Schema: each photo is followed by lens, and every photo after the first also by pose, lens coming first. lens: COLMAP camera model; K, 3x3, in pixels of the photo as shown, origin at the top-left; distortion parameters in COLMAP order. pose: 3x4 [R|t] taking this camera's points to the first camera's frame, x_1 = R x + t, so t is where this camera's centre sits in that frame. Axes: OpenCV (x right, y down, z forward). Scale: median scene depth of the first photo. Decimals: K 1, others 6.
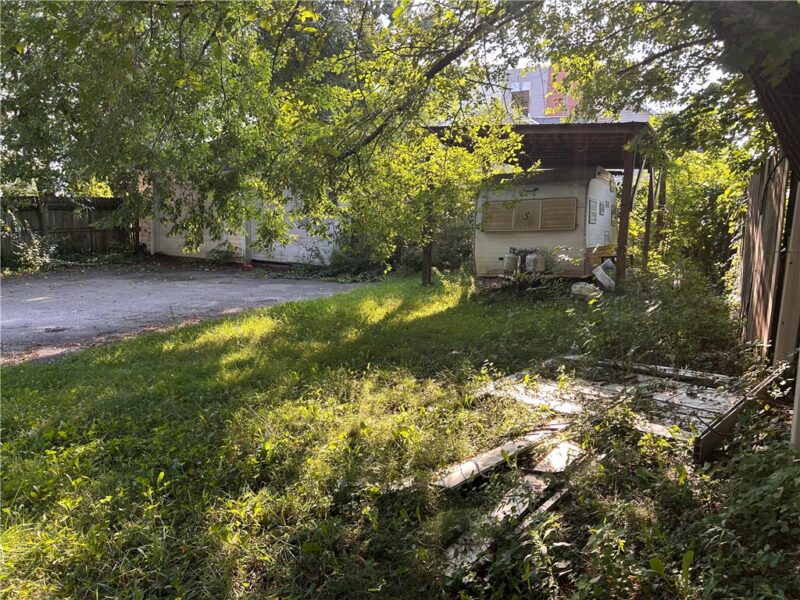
lens RADIAL K [[590.8, 0, 400.0], [0, 590.8, 300.0], [0, 0, 1]] dist [0.064460, -0.075676]
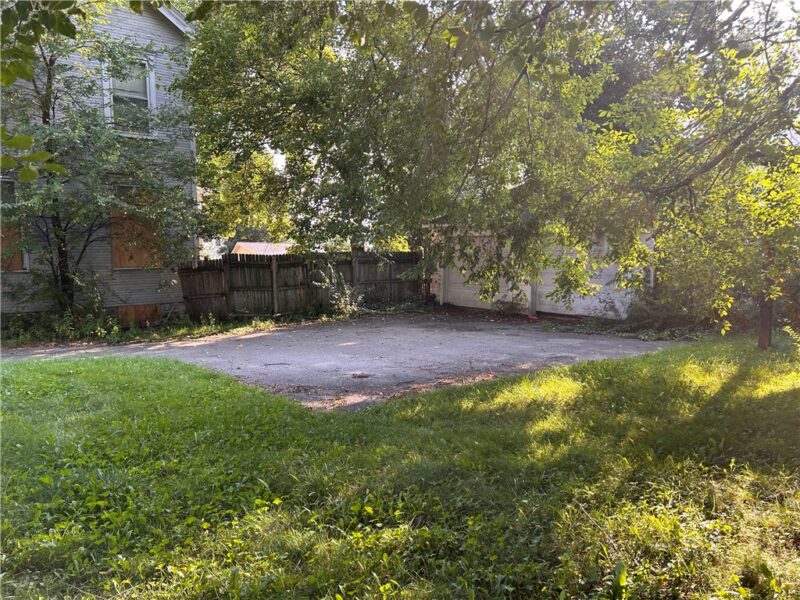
lens RADIAL K [[590.8, 0, 400.0], [0, 590.8, 300.0], [0, 0, 1]] dist [0.064460, -0.075676]
pose [[0.899389, 0.012548, -0.436968, -0.062223], [-0.050318, 0.995916, -0.074967, -0.006700], [0.434243, 0.089412, 0.896347, 0.090673]]
